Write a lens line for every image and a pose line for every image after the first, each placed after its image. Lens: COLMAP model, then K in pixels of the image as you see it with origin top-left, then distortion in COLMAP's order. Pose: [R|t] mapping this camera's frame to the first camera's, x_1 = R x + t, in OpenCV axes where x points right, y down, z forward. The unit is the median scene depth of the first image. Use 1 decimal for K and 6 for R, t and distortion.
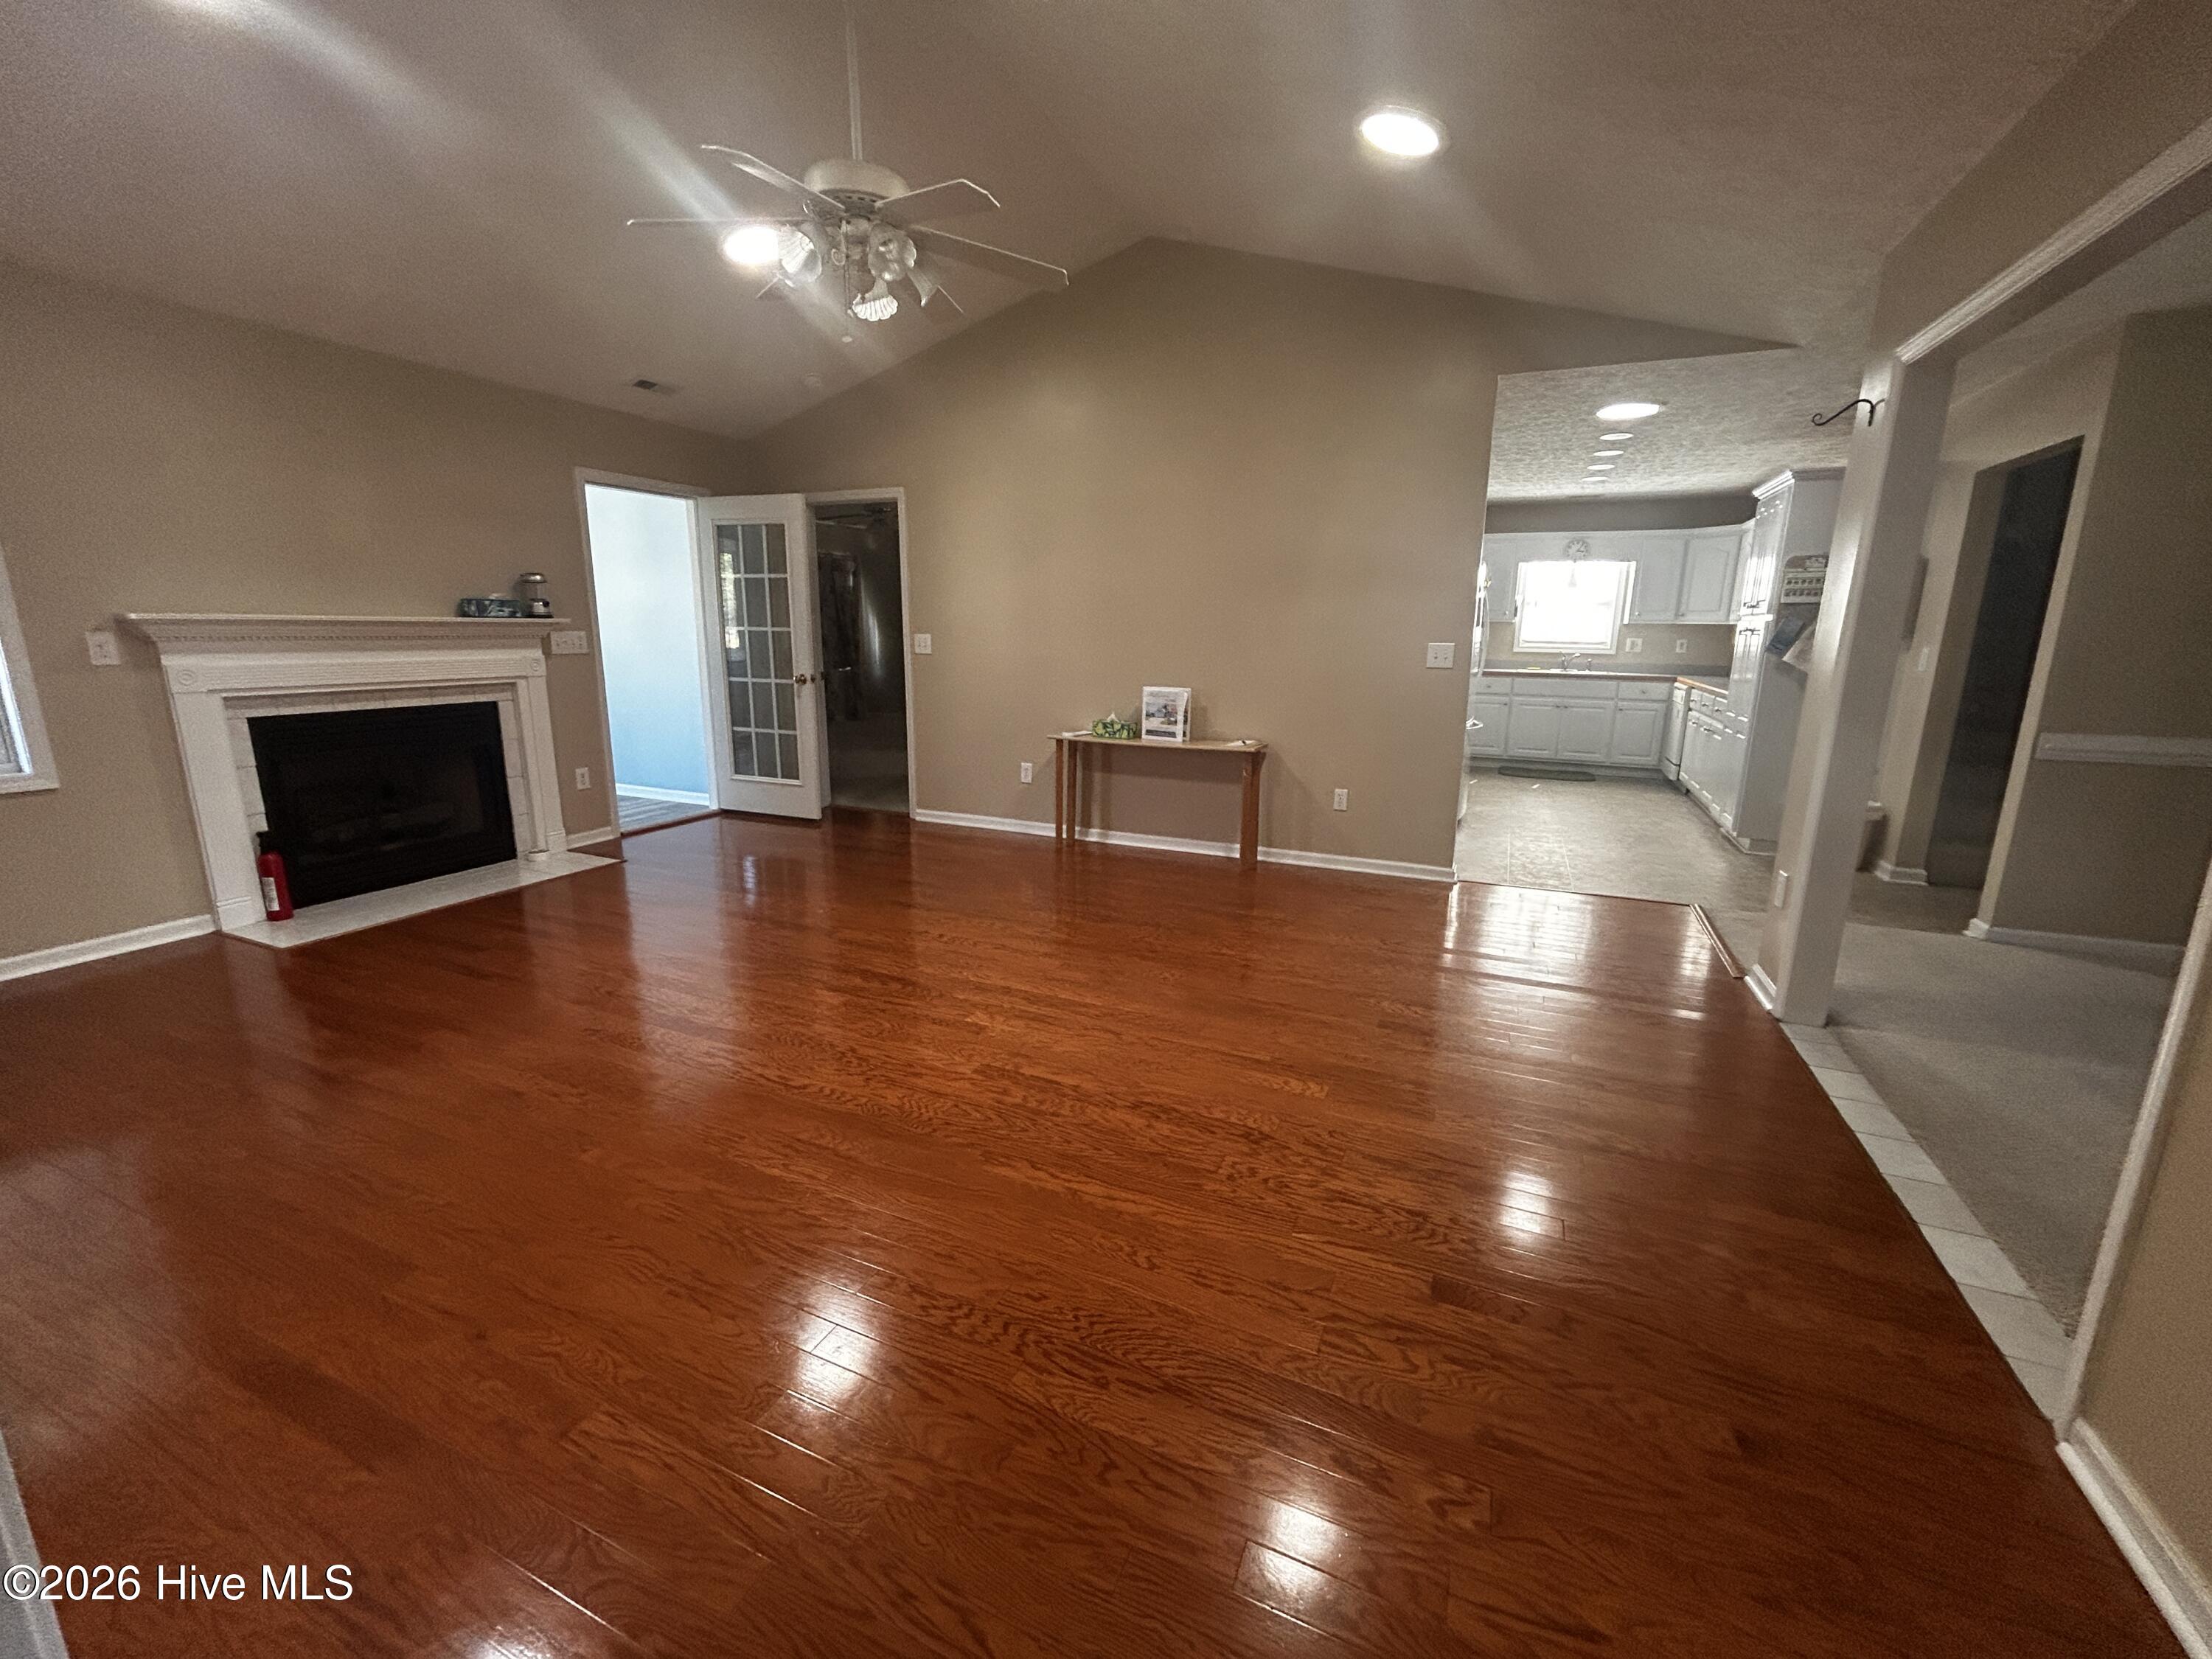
lens RADIAL K [[901.4, 0, 1099.6], [0, 901.4, 828.9], [0, 0, 1]] dist [0.000209, -0.000073]
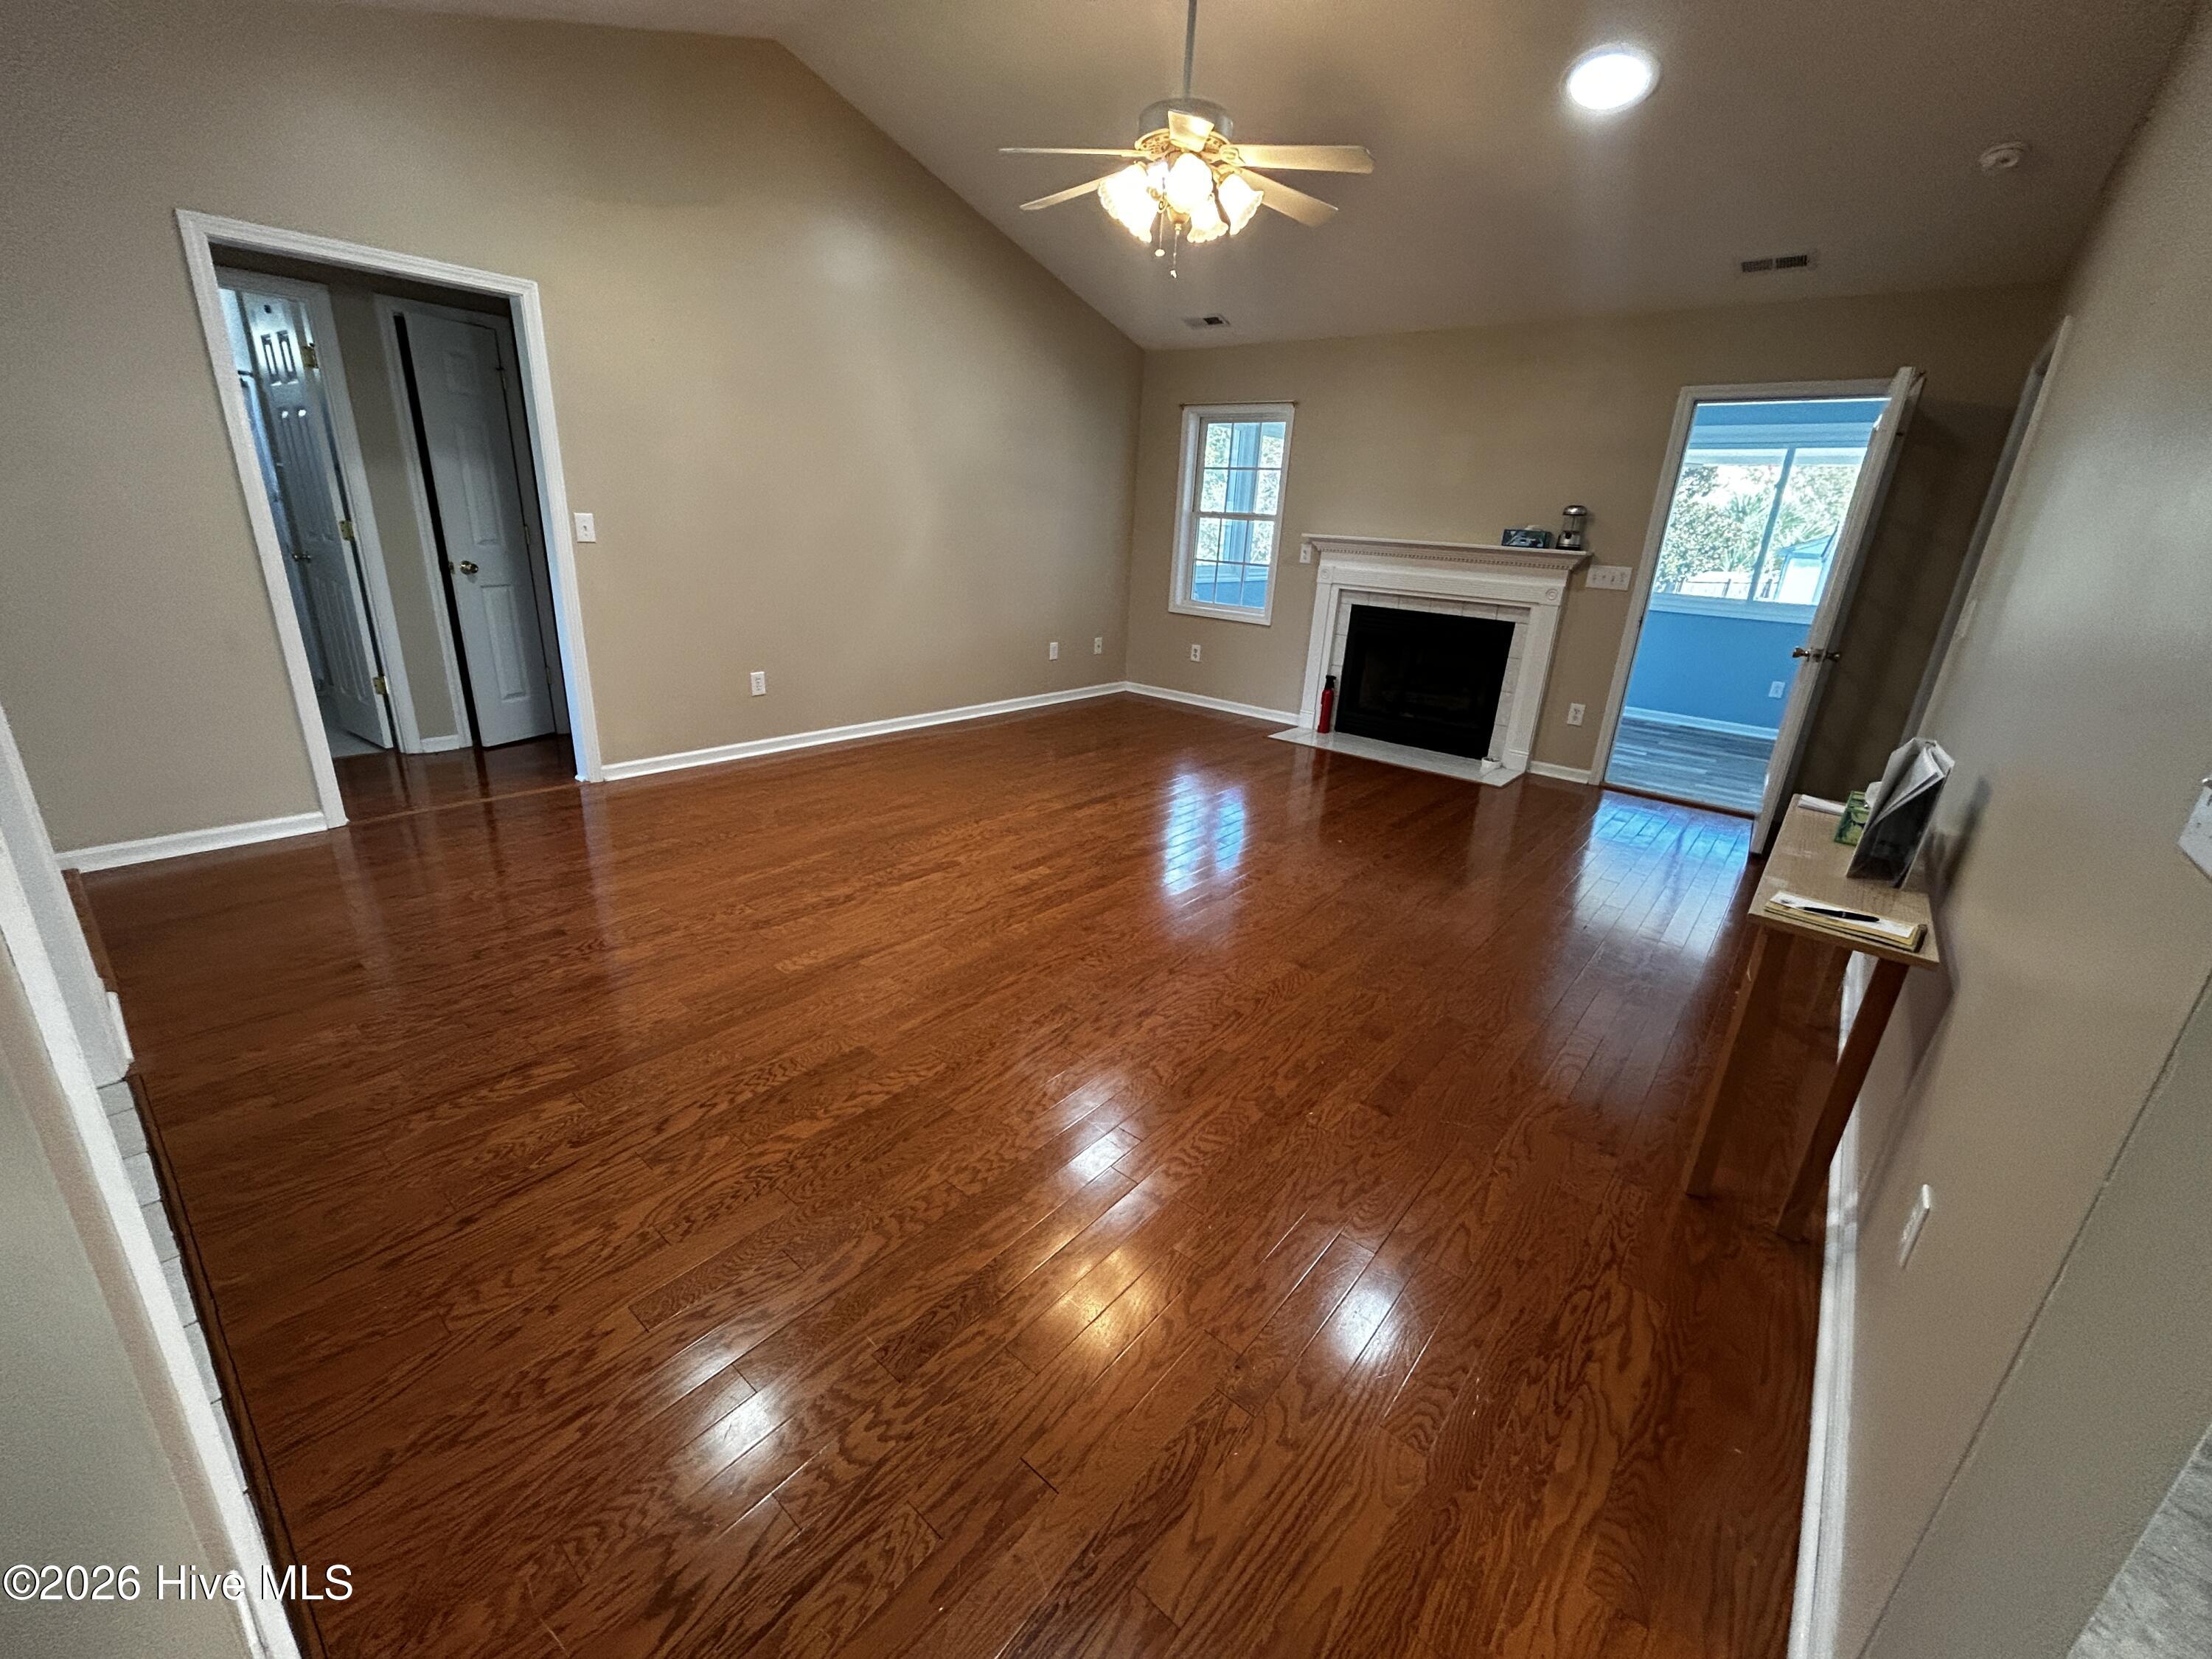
lens RADIAL K [[901.4, 0, 1107.3], [0, 901.4, 830.8], [0, 0, 1]] dist [0.000209, -0.000073]
pose [[-0.269831, 0.294966, -0.916616, 0.808015], [-0.265728, 0.892150, 0.365318, -0.258276], [0.925516, 0.342145, -0.162349, 1.112581]]
